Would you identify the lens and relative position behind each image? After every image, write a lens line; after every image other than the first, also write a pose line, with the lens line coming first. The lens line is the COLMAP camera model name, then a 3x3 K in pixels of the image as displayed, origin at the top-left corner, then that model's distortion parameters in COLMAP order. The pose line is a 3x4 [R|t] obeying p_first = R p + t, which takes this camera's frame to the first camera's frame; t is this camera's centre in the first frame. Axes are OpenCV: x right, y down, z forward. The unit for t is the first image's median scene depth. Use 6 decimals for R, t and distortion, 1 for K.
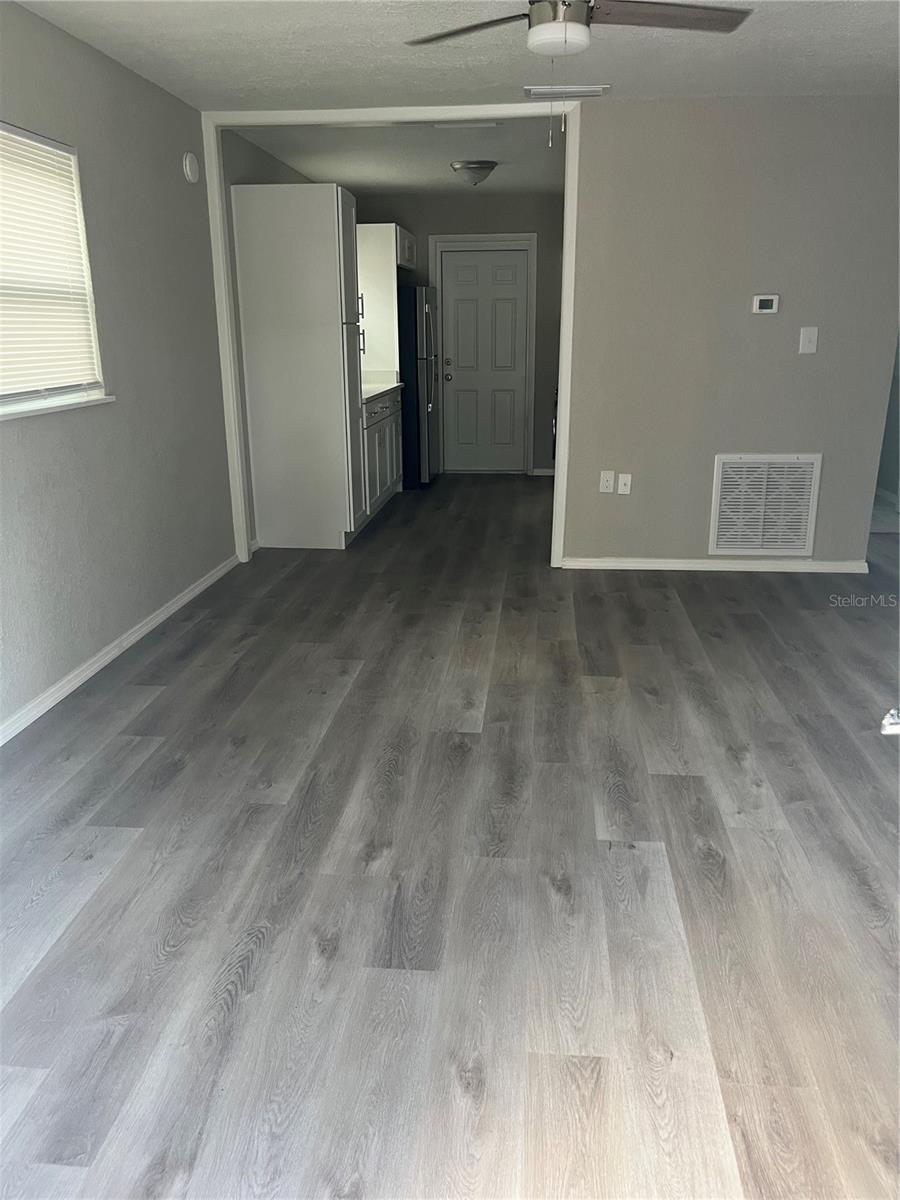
lens RADIAL K [[944.6, 0, 452.0], [0, 944.6, 602.7], [0, 0, 1]] dist [0.031389, 0.002041]
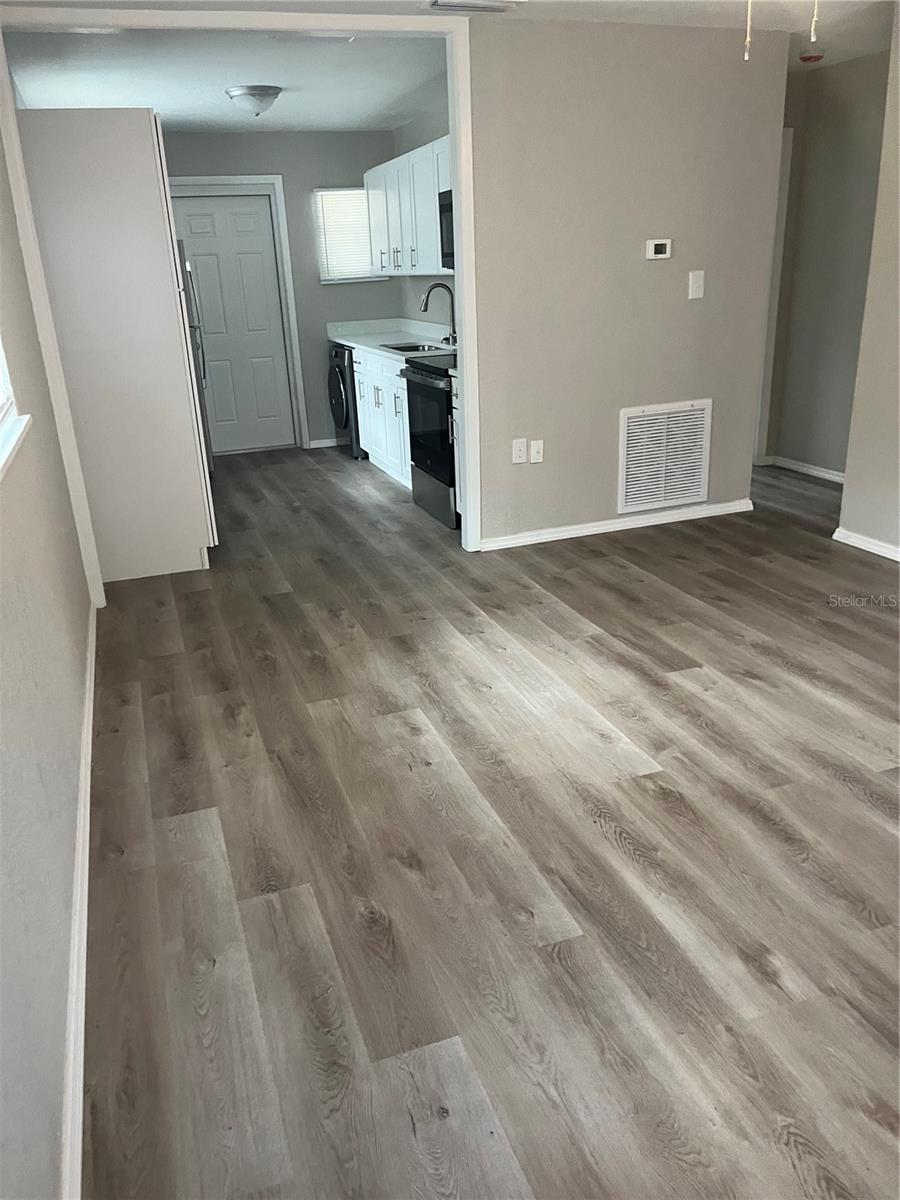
lens RADIAL K [[944.6, 0, 455.1], [0, 944.6, 599.8], [0, 0, 1]] dist [0.031389, 0.002041]
pose [[0.902785, -0.177488, 0.391761, -0.304072], [0.158800, 0.984073, 0.079892, -0.075434], [-0.399701, -0.009914, 0.916592, 0.201093]]
